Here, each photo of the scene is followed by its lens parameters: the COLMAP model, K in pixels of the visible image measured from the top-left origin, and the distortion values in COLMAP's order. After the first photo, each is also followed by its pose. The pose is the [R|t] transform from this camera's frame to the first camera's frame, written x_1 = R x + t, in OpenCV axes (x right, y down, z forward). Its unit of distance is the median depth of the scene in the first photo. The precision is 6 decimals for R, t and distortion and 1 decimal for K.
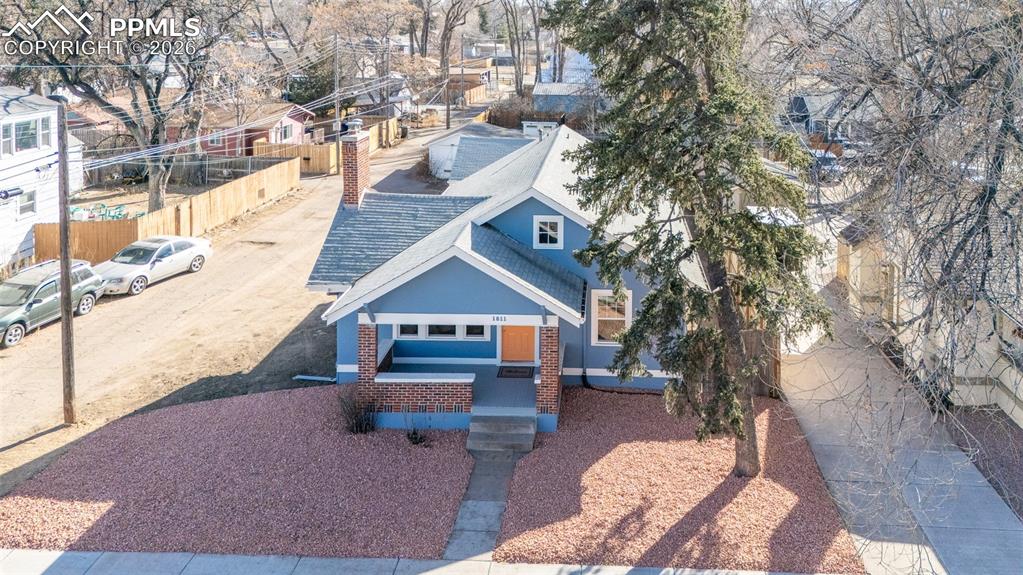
lens RADIAL K [[856.7, 0, 602.2], [0, 856.7, 49.4], [0, 0, 1]] dist [0.028946, 0.001923]
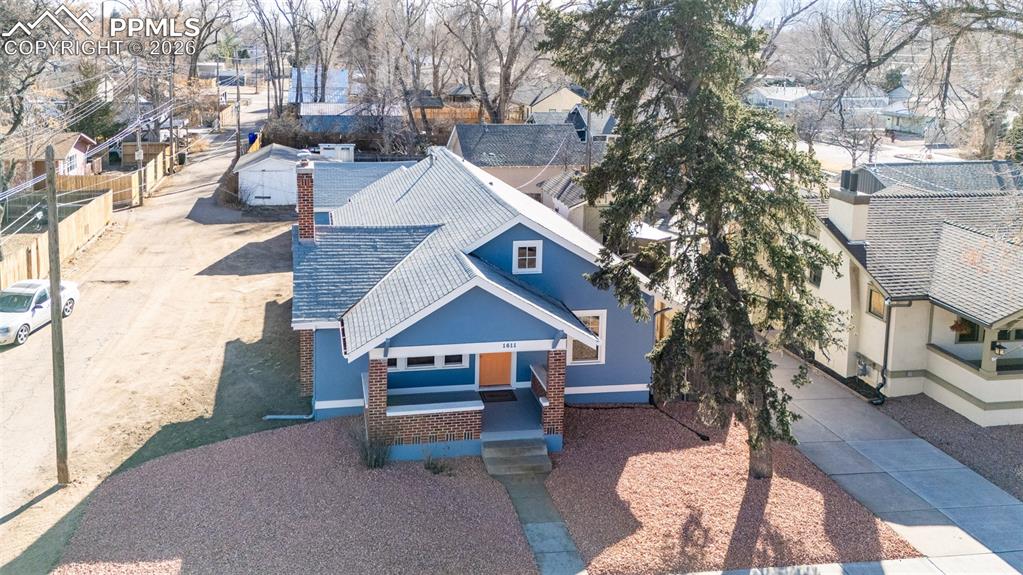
lens RADIAL K [[869.1, 0, 403.3], [0, 869.1, 111.0], [0, 0, 1]] dist [0.037959, -0.005415]
pose [[0.986708, -0.022089, 0.160994, -0.405595], [0.013160, 0.998326, 0.056320, -0.018895], [-0.161968, -0.053453, 0.985347, 0.032512]]
